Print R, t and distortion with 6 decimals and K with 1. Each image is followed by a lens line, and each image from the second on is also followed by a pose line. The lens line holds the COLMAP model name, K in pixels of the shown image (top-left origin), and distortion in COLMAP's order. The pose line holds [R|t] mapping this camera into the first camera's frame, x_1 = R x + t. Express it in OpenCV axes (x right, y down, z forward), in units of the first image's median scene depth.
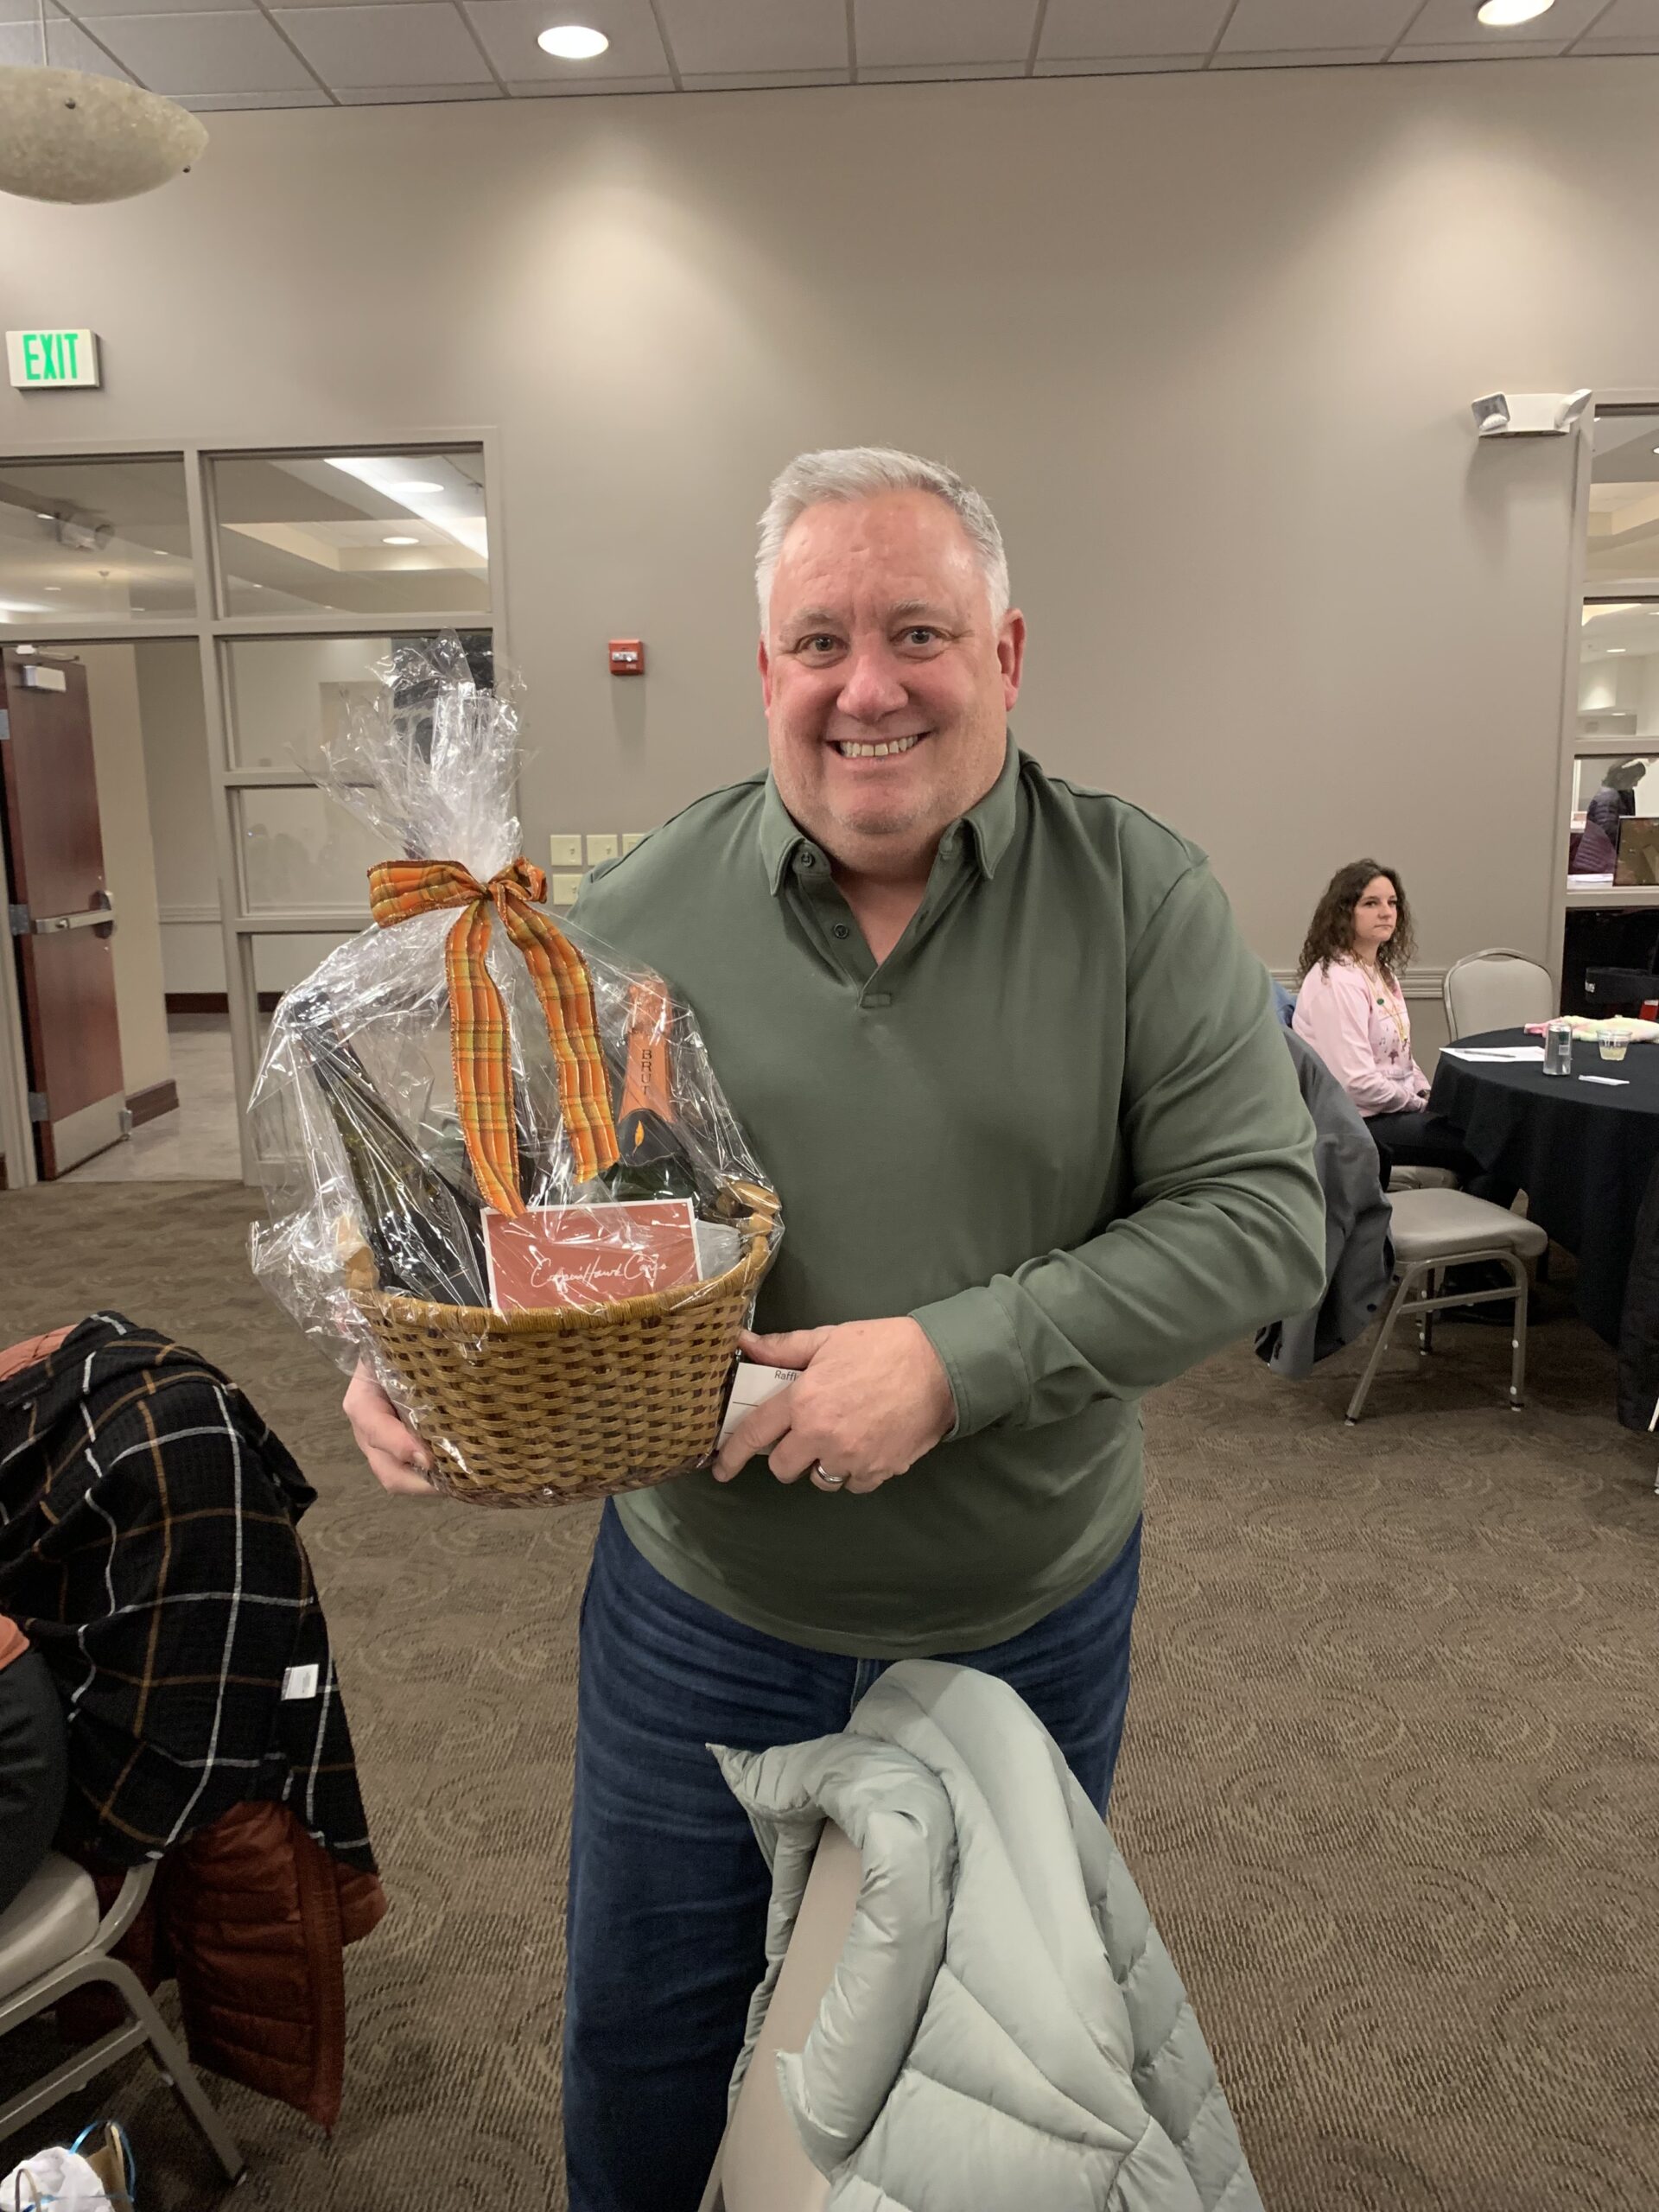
lens RADIAL K [[1680.1, 0, 827.1], [0, 1680.1, 1102.5], [0, 0, 1]] dist [0.038594, -0.047757]
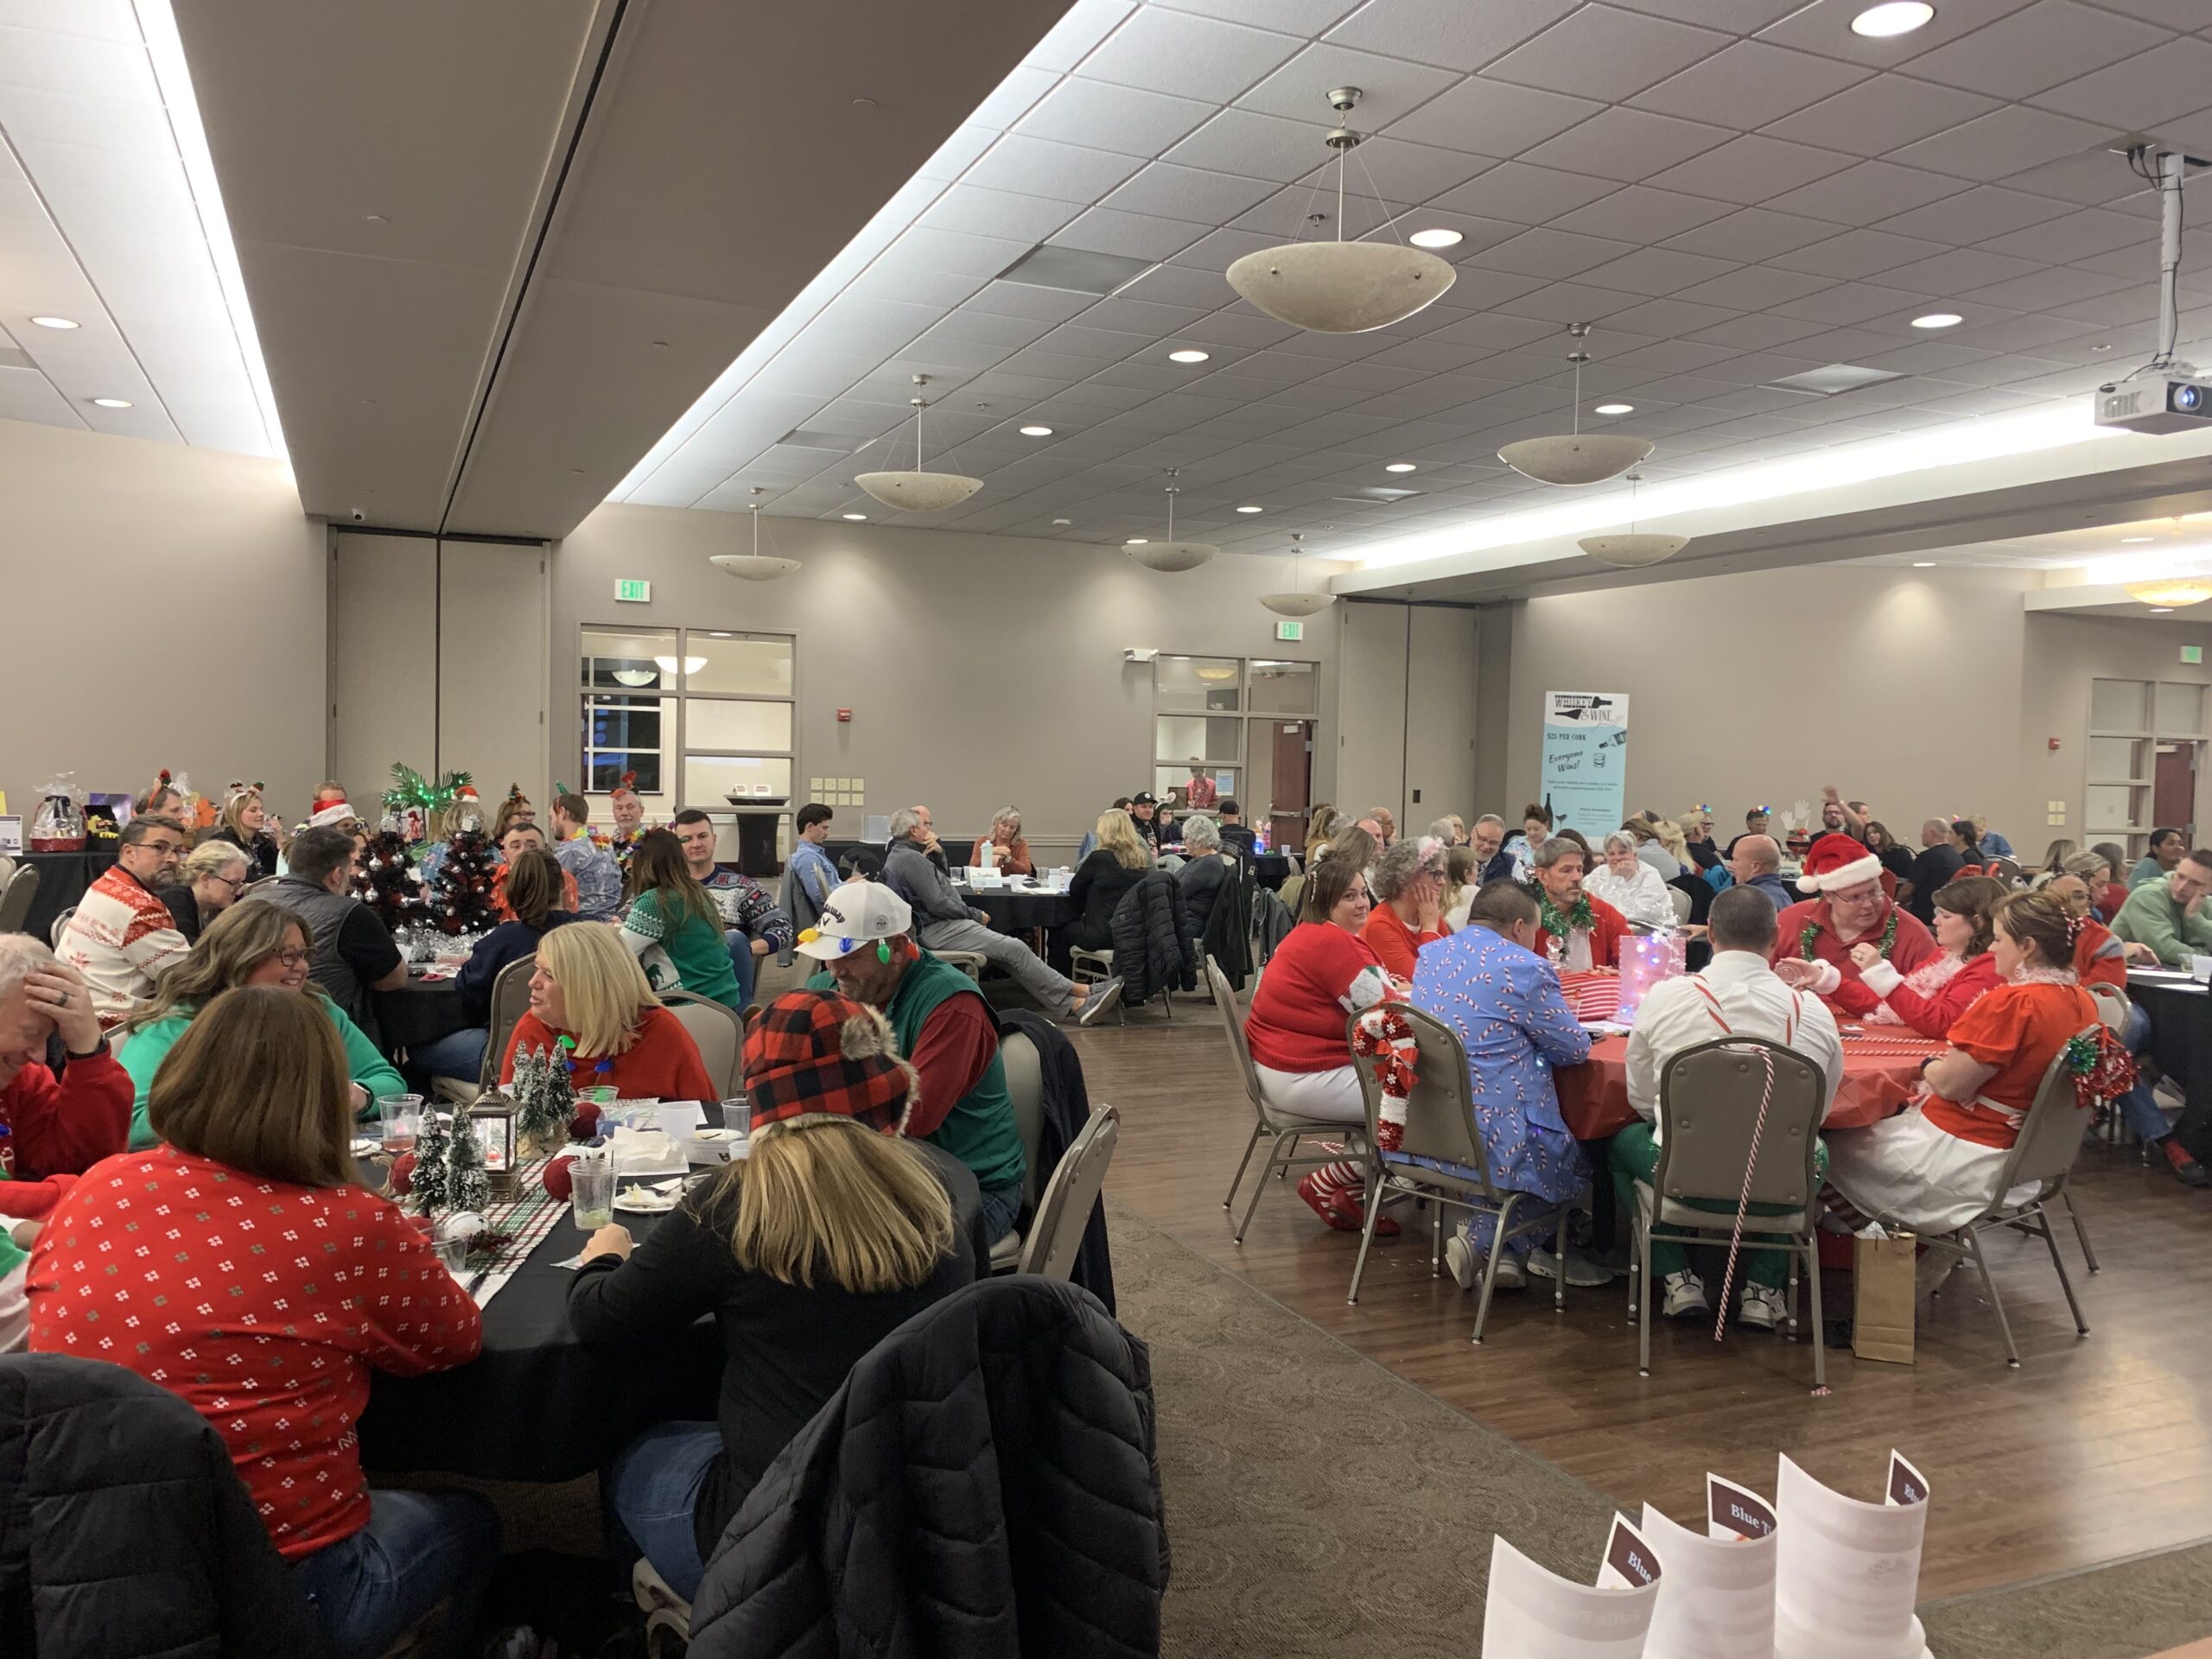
lens RADIAL K [[1680.1, 0, 1082.8], [0, 1680.1, 827.7], [0, 0, 1]] dist [0.038594, -0.047757]
pose [[0.909904, 0.034907, 0.413347, -0.875591], [0.030919, 0.987974, -0.151498, 0.332460], [-0.413664, 0.150629, 0.897882, -1.543361]]
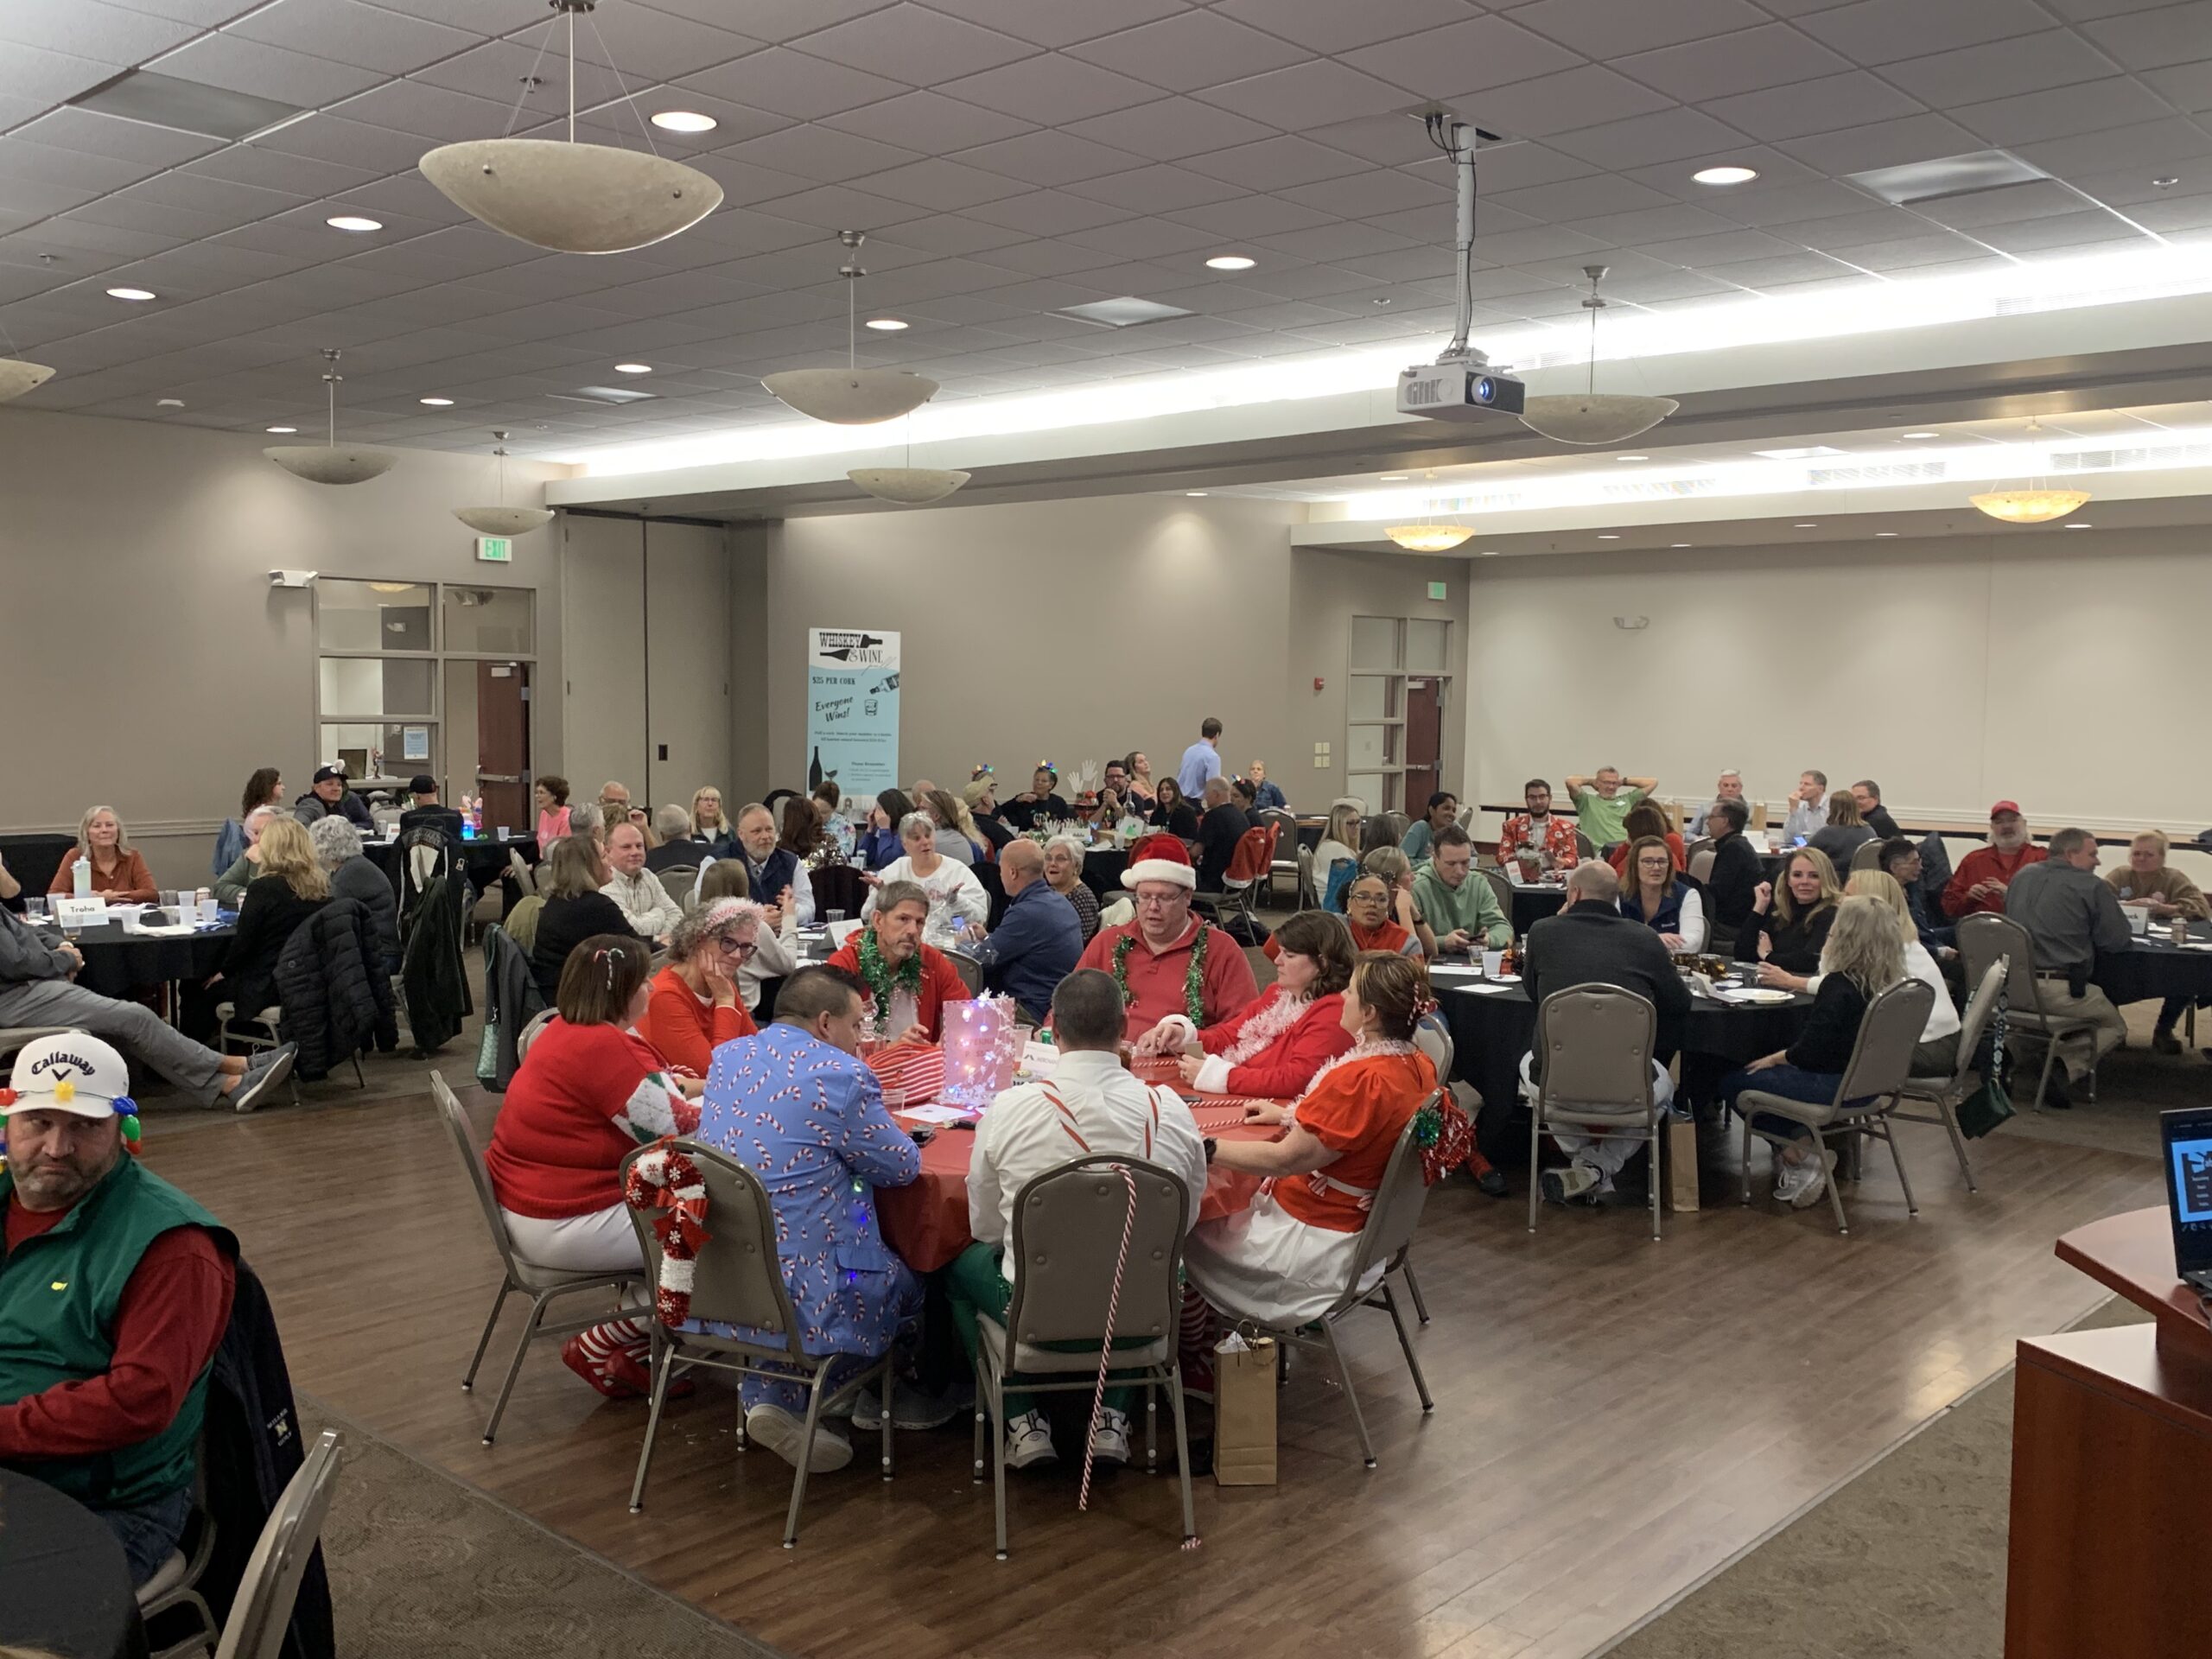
lens RADIAL K [[1970.9, 0, 1096.2], [0, 1970.9, 829.3], [0, 0, 1]] dist [0.056972, -0.086812]
pose [[0.662935, -0.016123, 0.748504, -0.861691], [0.113877, 0.990307, -0.079526, 0.259385], [-0.739966, 0.137958, 0.658345, -1.492976]]
